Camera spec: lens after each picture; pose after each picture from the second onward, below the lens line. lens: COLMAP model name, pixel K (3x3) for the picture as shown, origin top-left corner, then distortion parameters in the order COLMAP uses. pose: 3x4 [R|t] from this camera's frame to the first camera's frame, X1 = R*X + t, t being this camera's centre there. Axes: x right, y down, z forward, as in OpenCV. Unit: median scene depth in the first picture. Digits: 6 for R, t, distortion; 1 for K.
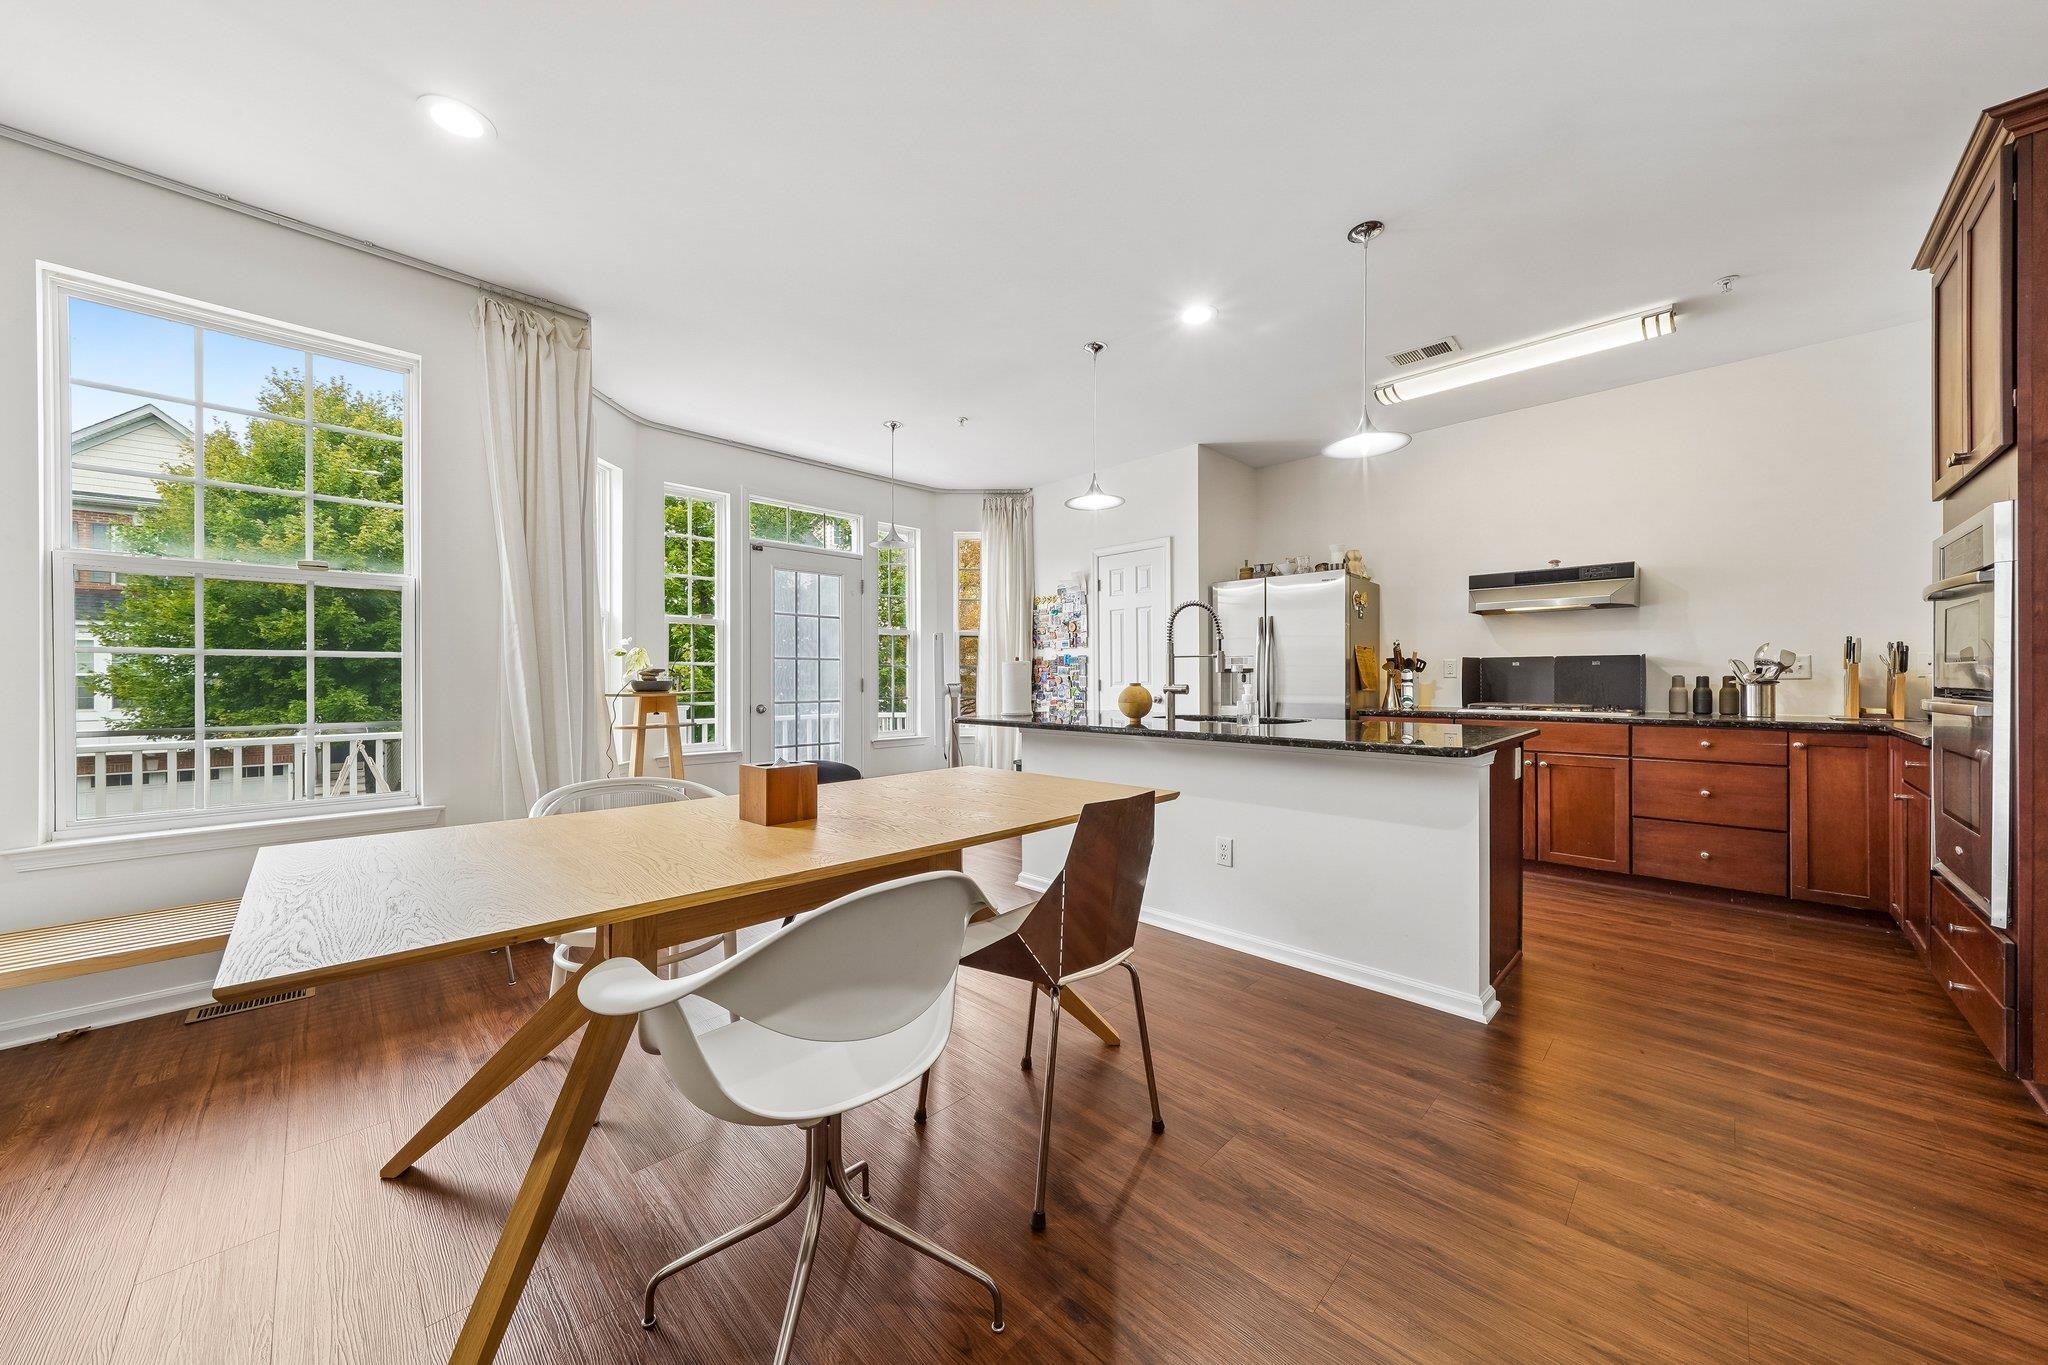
lens RADIAL K [[698.1, 0, 1030.8], [0, 698.1, 679.0], [0, 0, 1]] dist [0.001973, 0.000147]
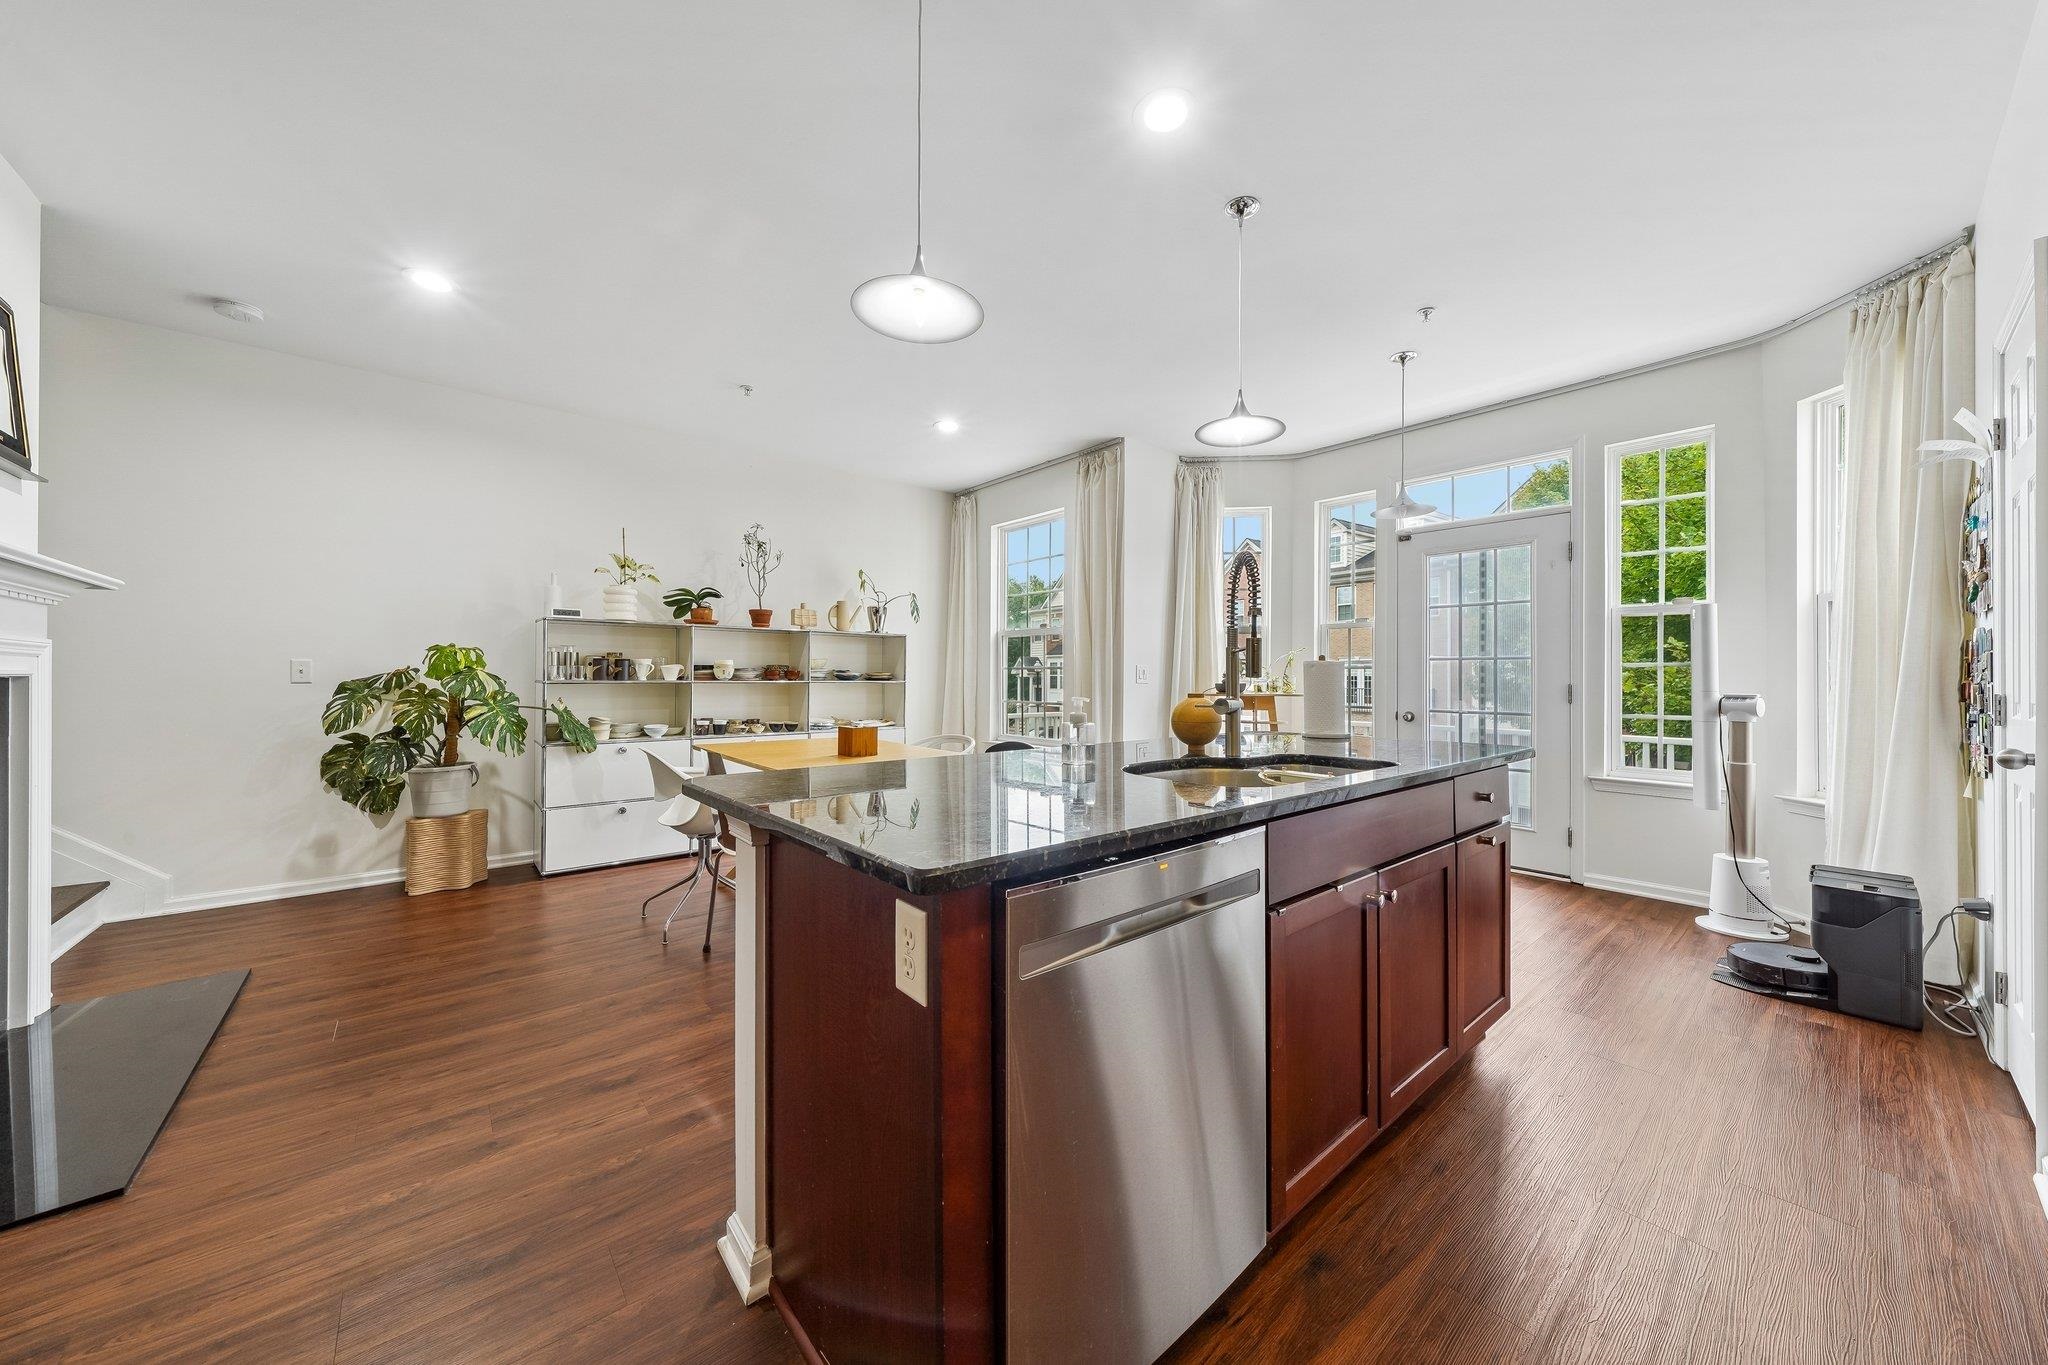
lens RADIAL K [[716.6, 0, 1028.3], [0, 716.6, 678.9], [0, 0, 1]] dist [0.007948, -0.000214]
pose [[-0.083972, 0.001493, -0.996467, 0.801372], [-0.006272, 0.999978, 0.002027, -0.009943], [0.996448, 0.006420, -0.083961, 0.837268]]
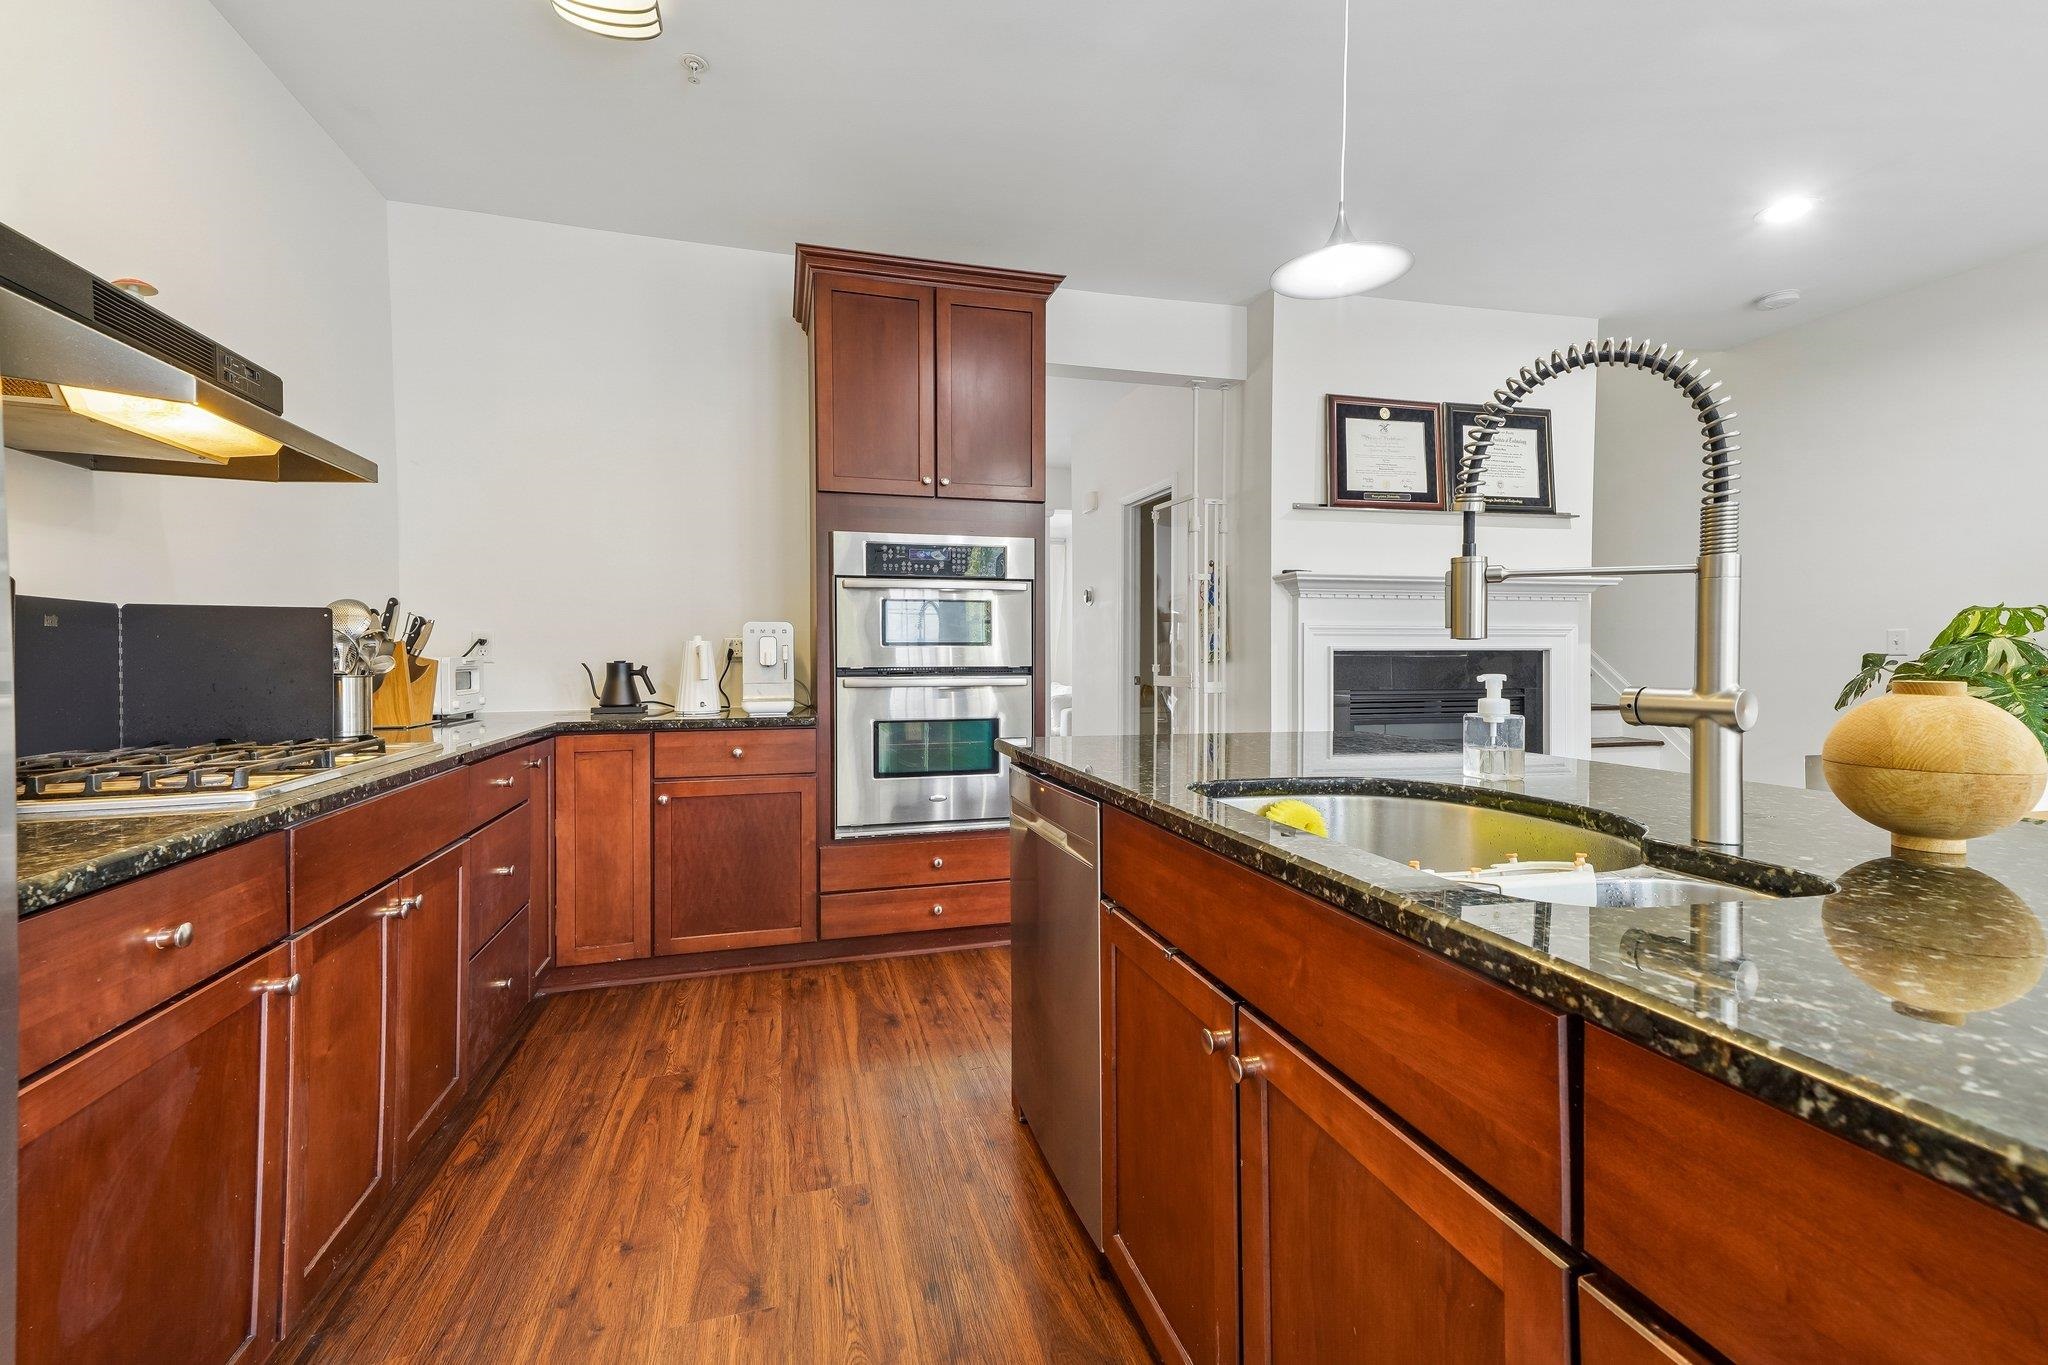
lens RADIAL K [[872.3, 0, 1023.6], [0, 872.3, 669.7], [0, 0, 1]] dist [0.044221, 0.000055]
pose [[-0.863679, -0.005930, 0.504008, 0.241457], [0.006187, 0.999731, 0.022365, -0.009229], [-0.504005, 0.022434, -0.863410, 1.310009]]
